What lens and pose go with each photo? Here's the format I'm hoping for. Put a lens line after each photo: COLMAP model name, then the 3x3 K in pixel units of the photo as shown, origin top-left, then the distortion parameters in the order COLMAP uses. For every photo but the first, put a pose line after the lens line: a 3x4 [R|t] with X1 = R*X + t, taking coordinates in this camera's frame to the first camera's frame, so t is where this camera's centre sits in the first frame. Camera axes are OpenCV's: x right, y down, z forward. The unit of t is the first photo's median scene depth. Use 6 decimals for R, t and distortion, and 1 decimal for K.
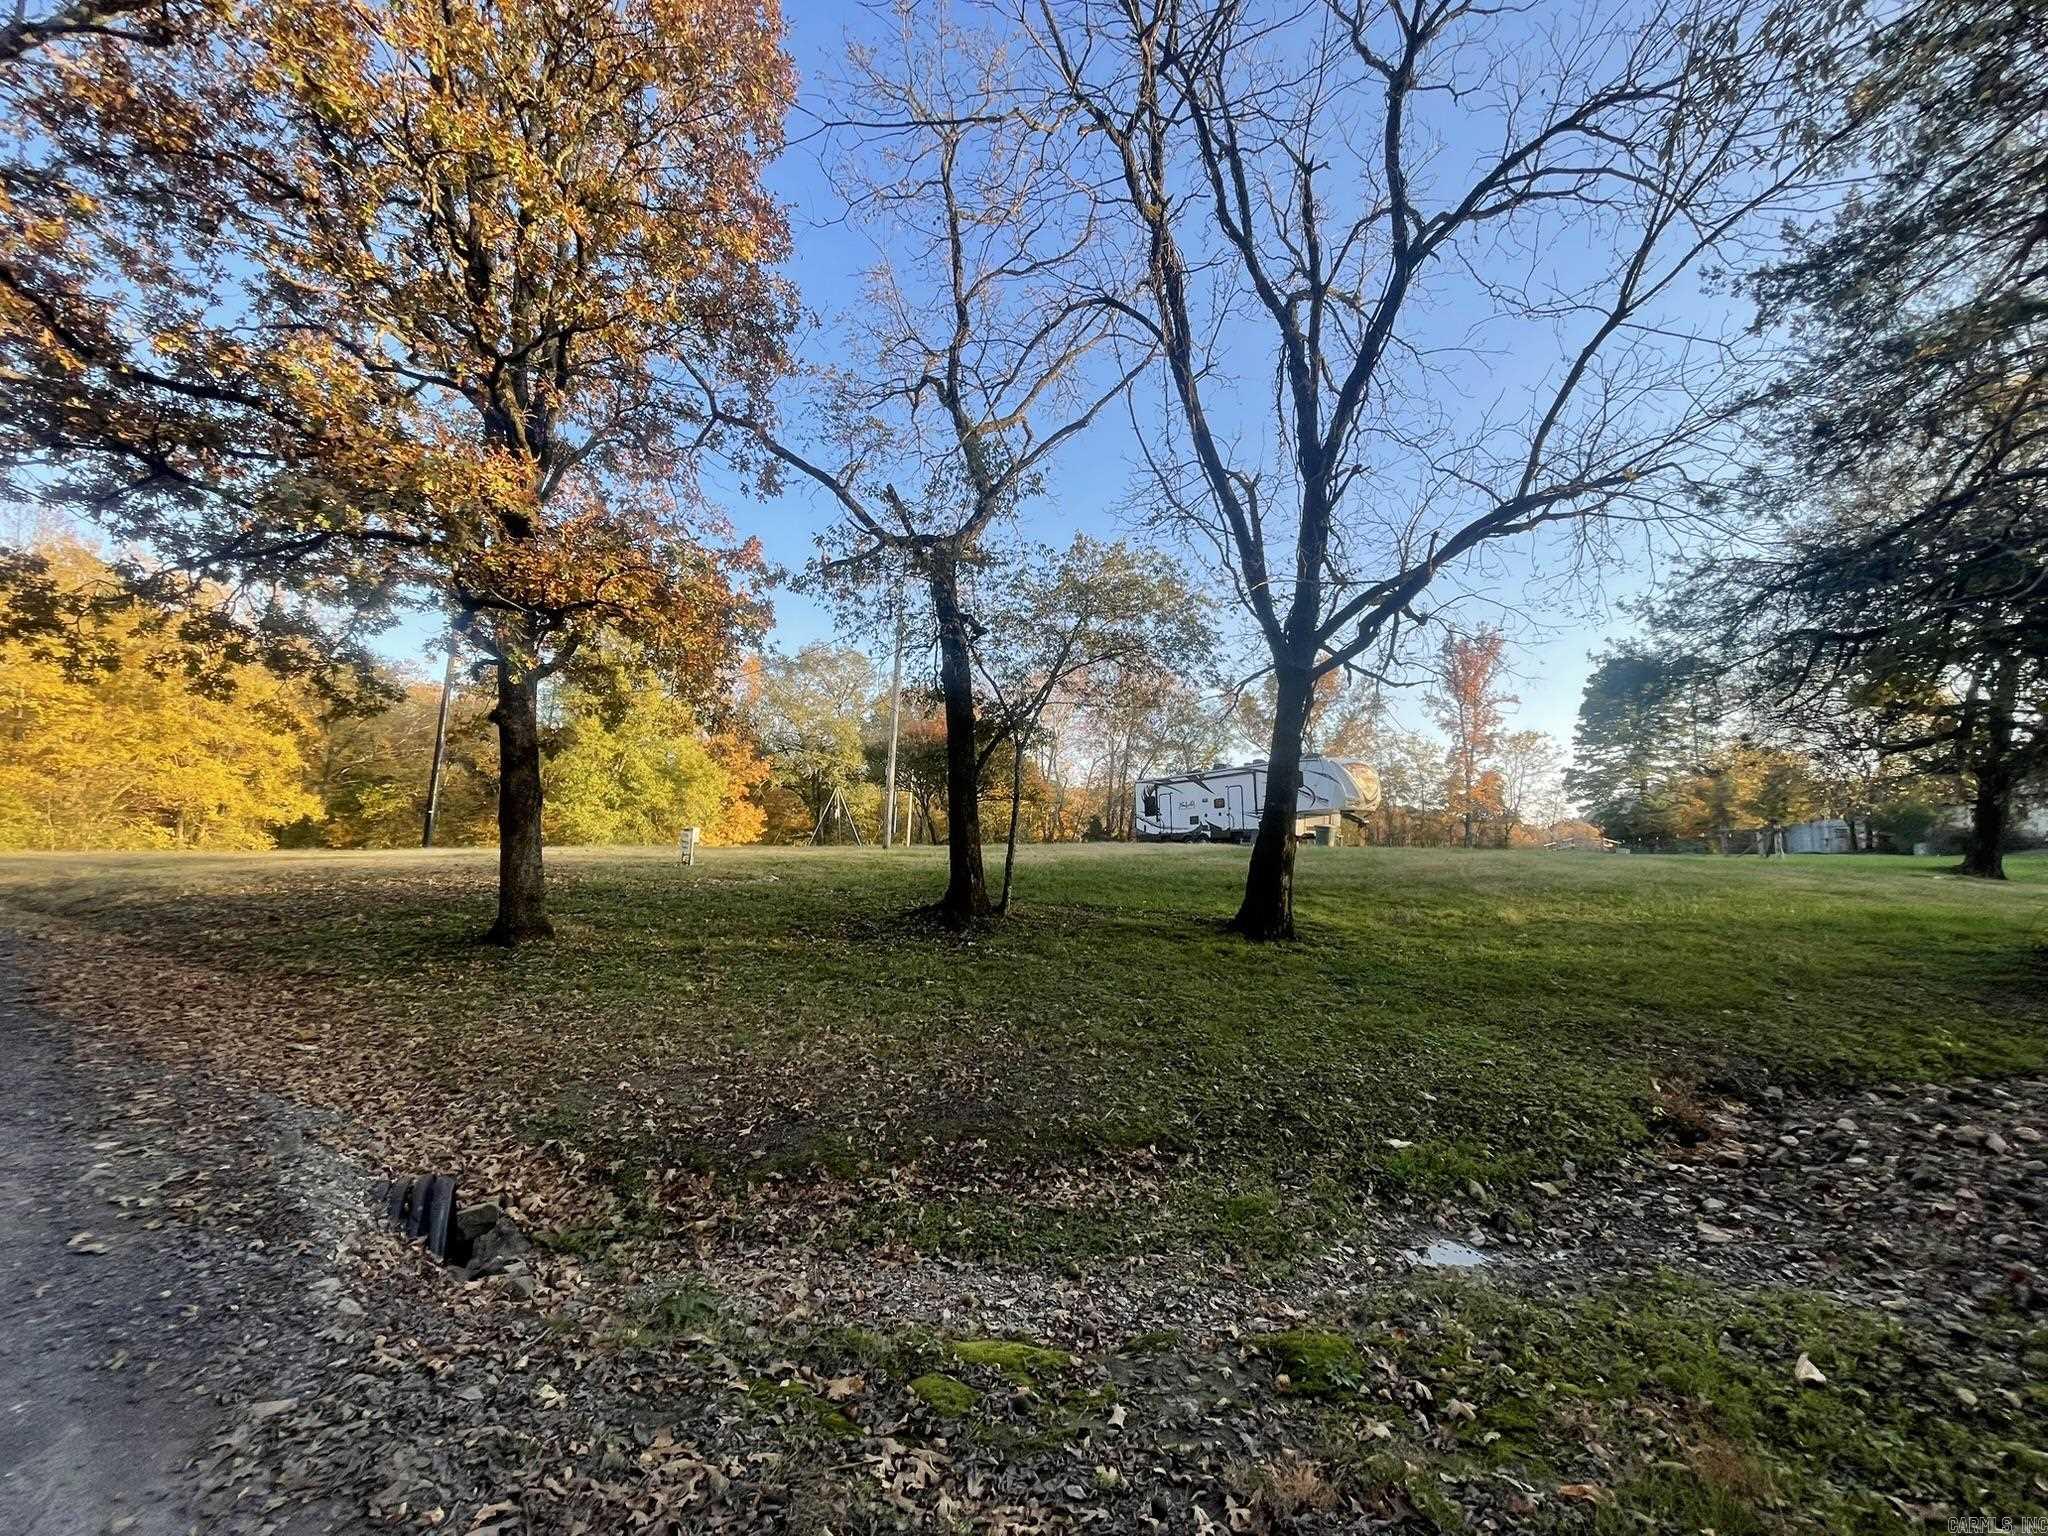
lens RADIAL K [[815.0, 0, 1013.1], [0, 815.0, 766.4], [0, 0, 1]] dist [0.000545, -0.001697]
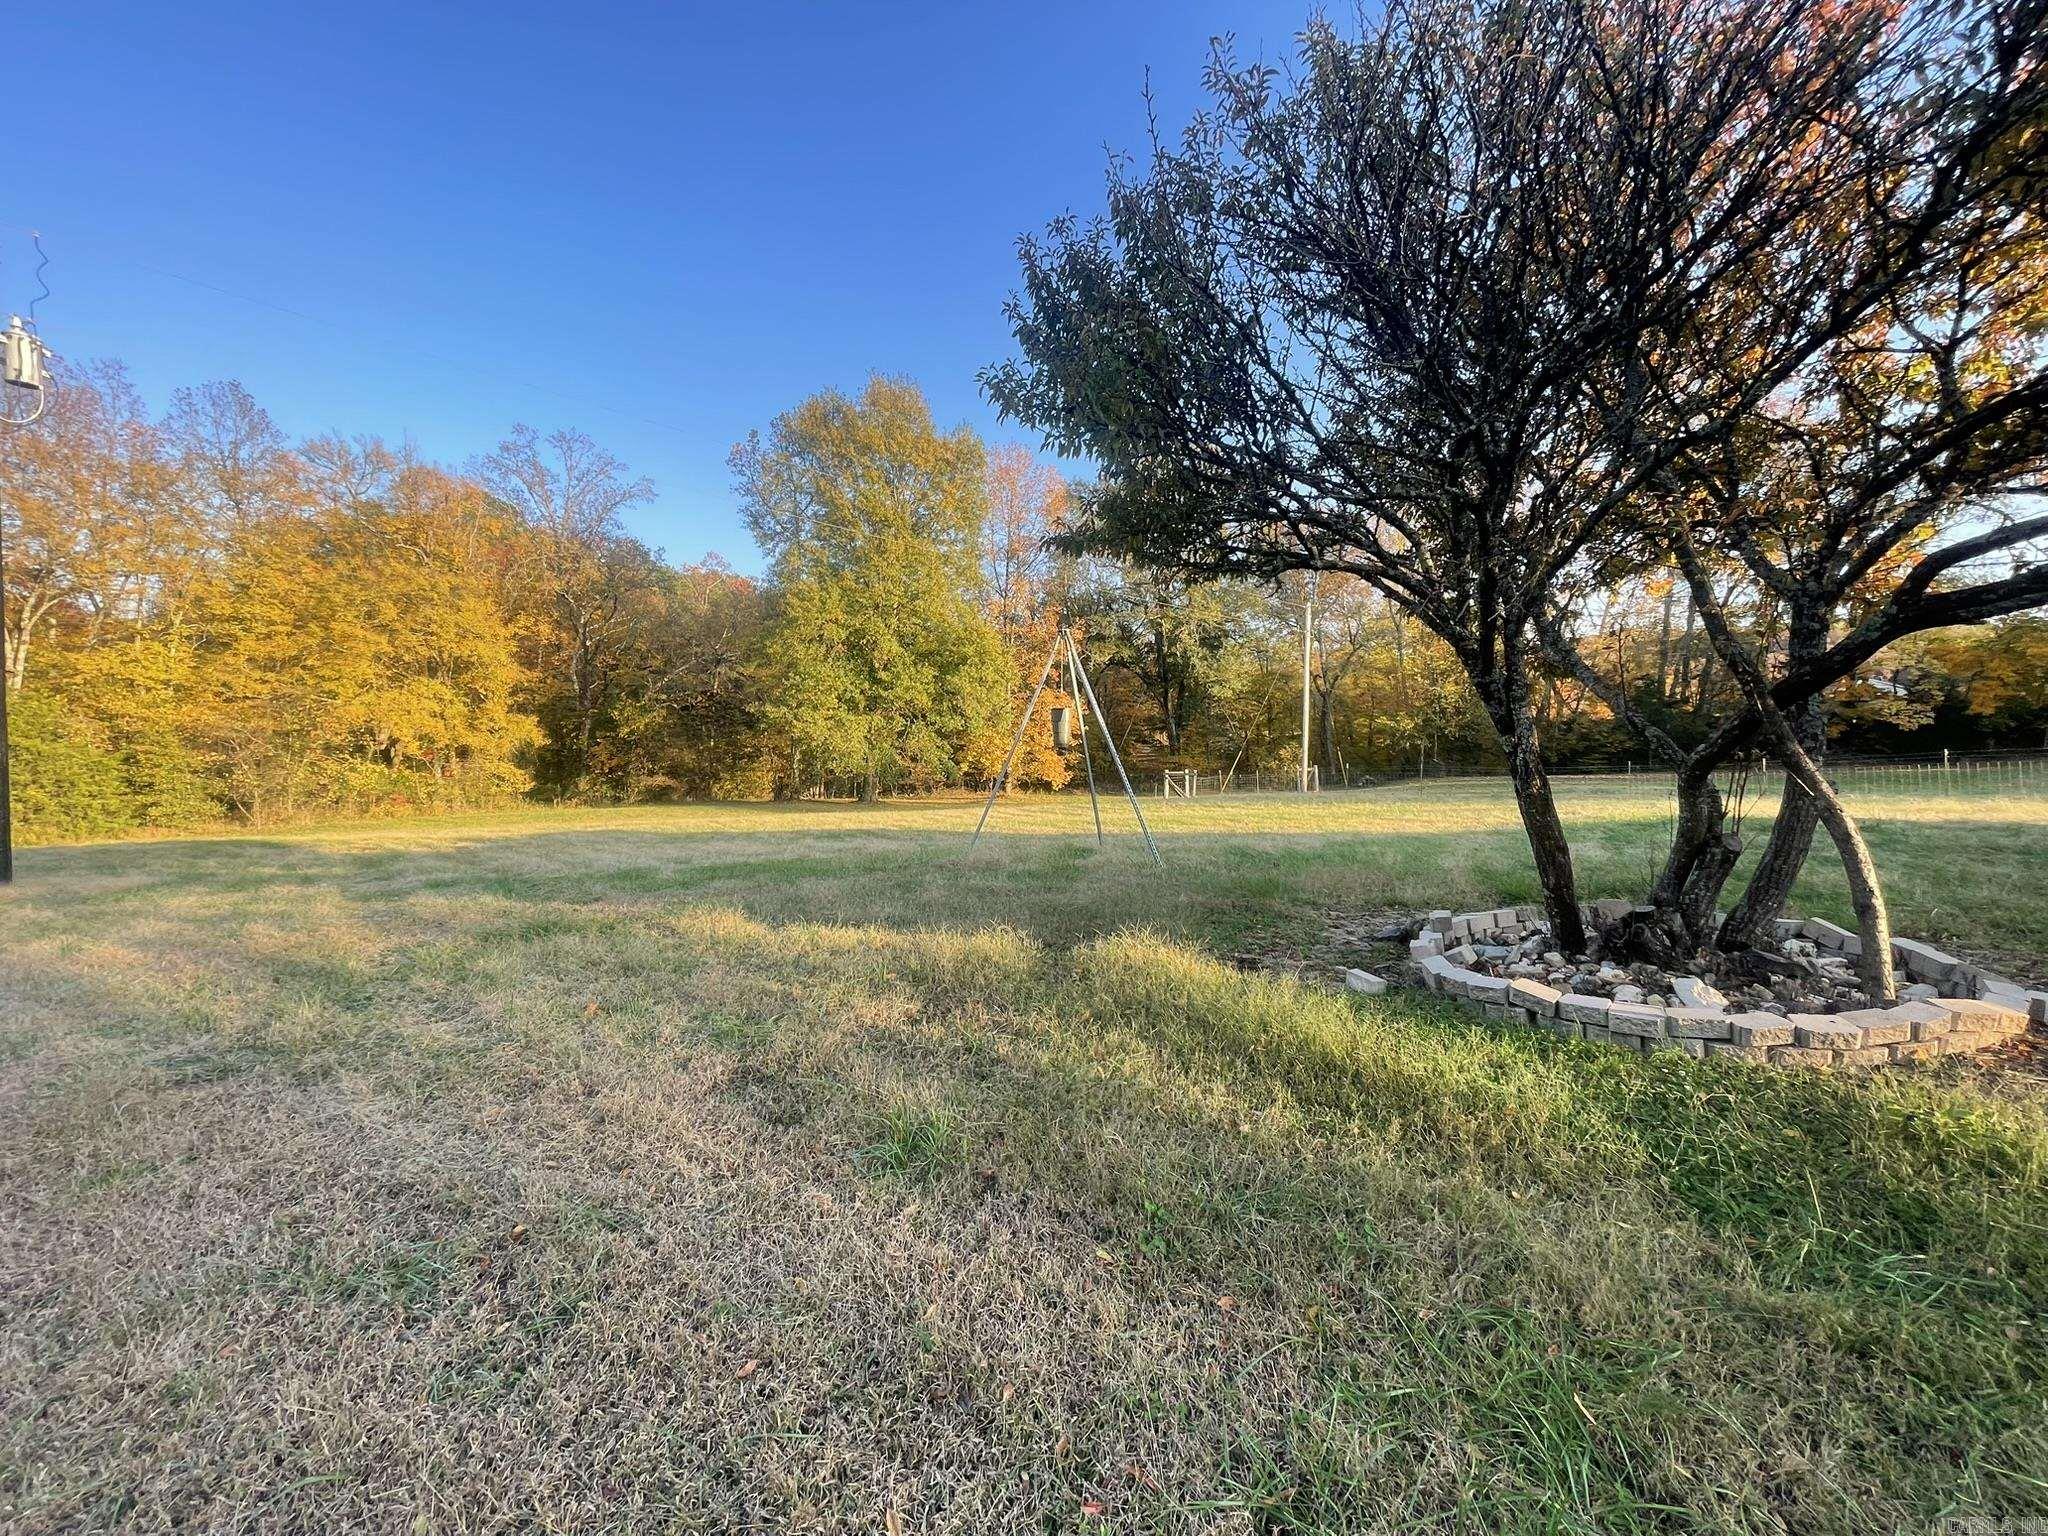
lens RADIAL K [[815.0, 0, 1025.0], [0, 815.0, 767.1], [0, 0, 1]] dist [0.000545, -0.001697]
pose [[0.899616, -0.019433, -0.436248, -0.092550], [0.083936, 0.988076, 0.129077, 0.031092], [0.428538, -0.152737, 0.890520, 0.651372]]
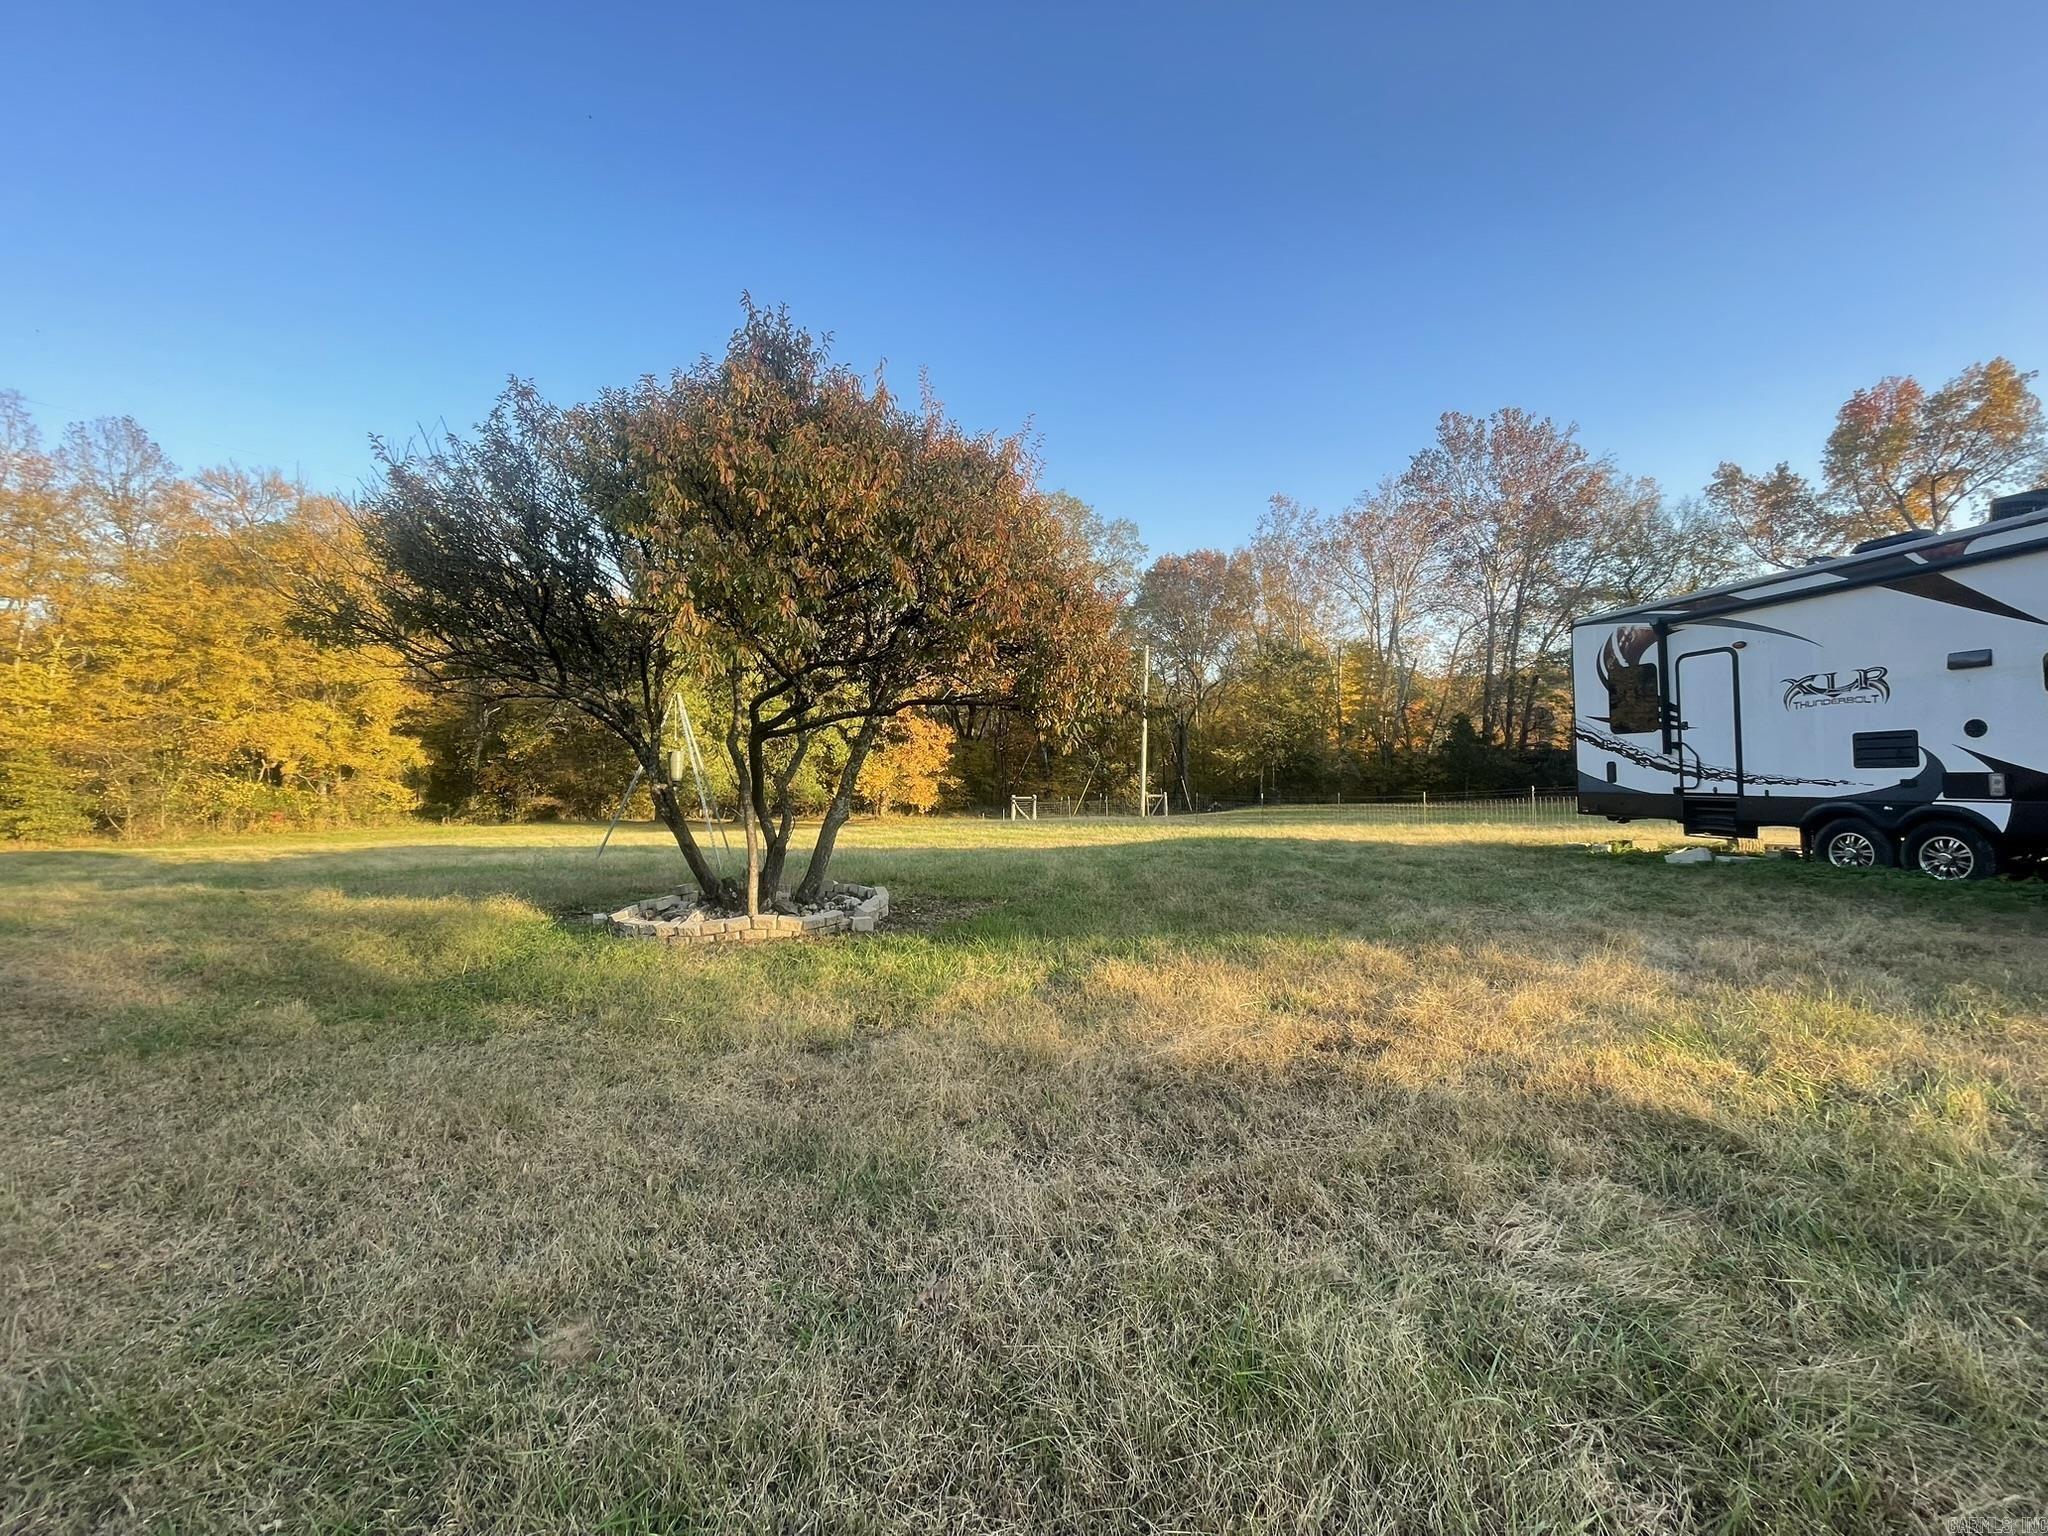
lens RADIAL K [[815.0, 0, 1020.6], [0, 815.0, 768.3], [0, 0, 1]] dist [0.000545, -0.001697]
pose [[0.919640, -0.020410, -0.392231, 0.077128], [0.067084, 0.992137, 0.105662, 0.027217], [0.386990, -0.123483, 0.913778, 0.627658]]
